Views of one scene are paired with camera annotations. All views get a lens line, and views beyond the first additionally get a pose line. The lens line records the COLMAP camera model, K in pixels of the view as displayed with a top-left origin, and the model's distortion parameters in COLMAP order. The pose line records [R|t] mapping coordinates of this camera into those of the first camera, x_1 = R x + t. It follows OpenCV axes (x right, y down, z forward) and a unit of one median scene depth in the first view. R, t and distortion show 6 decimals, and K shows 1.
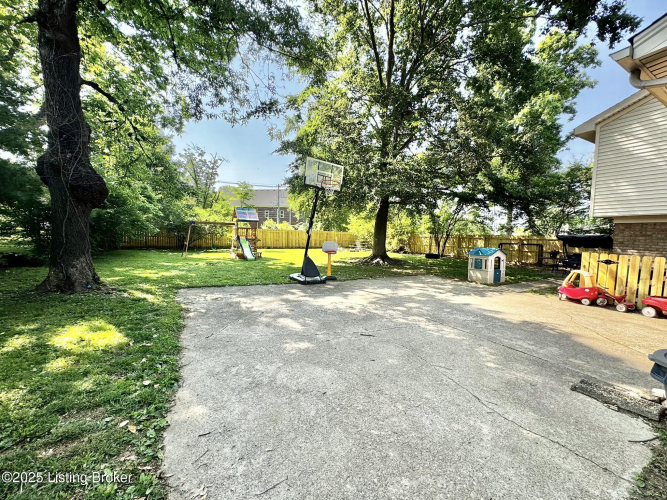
lens RADIAL K [[267.4, 0, 333.5], [0, 267.4, 250.0], [0, 0, 1]] dist [-0.002445, 0.000106]
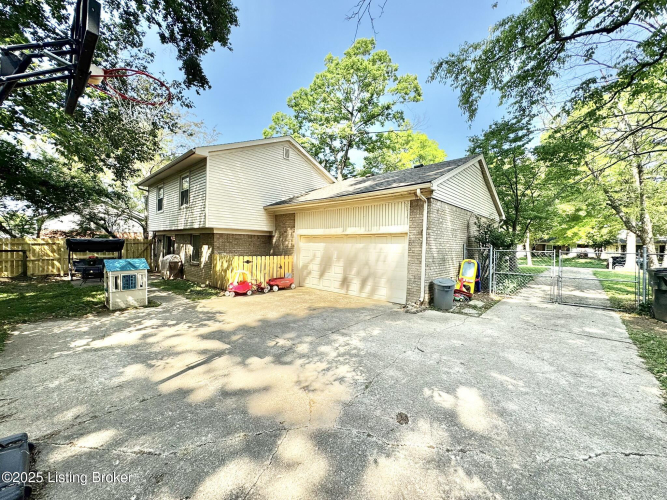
lens RADIAL K [[264.3, 0, 341.6], [0, 264.3, 248.6], [0, 0, 1]] dist [-0.001354, -0.000117]
pose [[-0.336515, -0.040066, 0.940825, -0.263726], [0.043941, 0.997338, 0.058189, -0.050829], [-0.940652, 0.060922, -0.333859, 0.598843]]
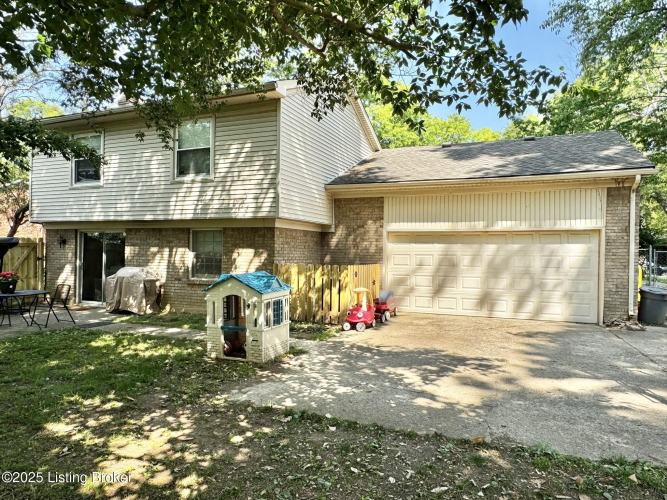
lens RADIAL K [[440.9, 0, 333.5], [0, 440.9, 250.0], [0, 0, 1]] dist [-0.005914, -0.002037]
pose [[-0.633017, -0.024763, 0.773741, -0.015817], [0.034921, 0.997557, 0.060496, -0.075294], [-0.773349, 0.065315, -0.630606, 1.181114]]
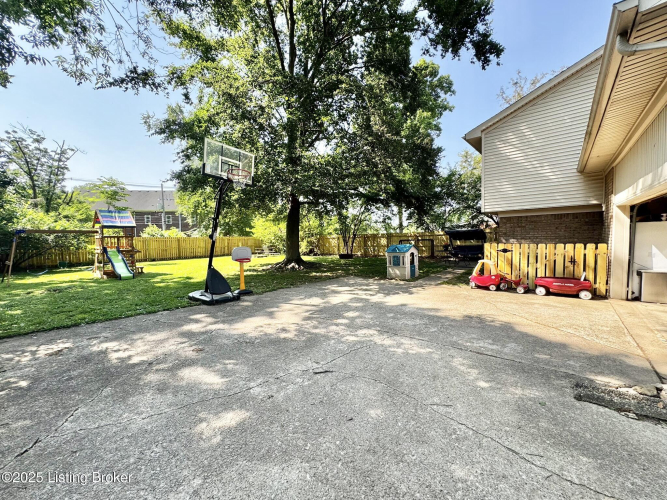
lens RADIAL K [[267.4, 0, 333.5], [0, 267.4, 250.0], [0, 0, 1]] dist [-0.002445, 0.000106]
pose [[0.934704, -0.061959, 0.349985, -0.029345], [0.066735, 0.997769, -0.001590, -0.002764], [-0.349106, 0.024842, 0.936754, 0.114643]]
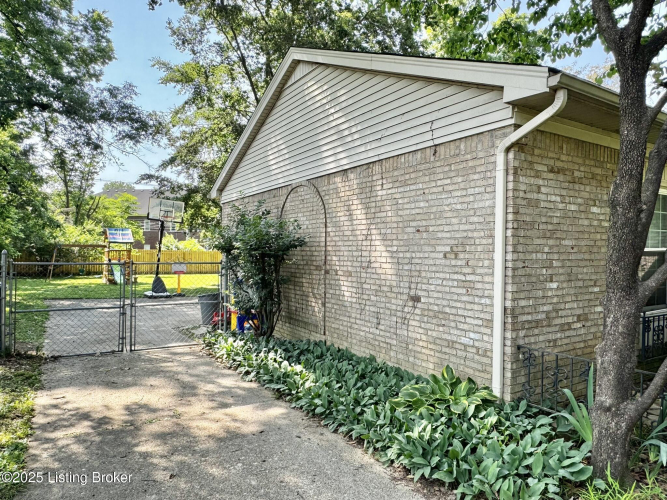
lens RADIAL K [[440.9, 0, 333.5], [0, 440.9, 250.0], [0, 0, 1]] dist [-0.005914, -0.002037]
pose [[0.997394, -0.015482, 0.070461, 0.422825], [0.020115, 0.997648, -0.065530, 0.042050], [-0.069281, 0.066777, 0.995360, -0.774540]]
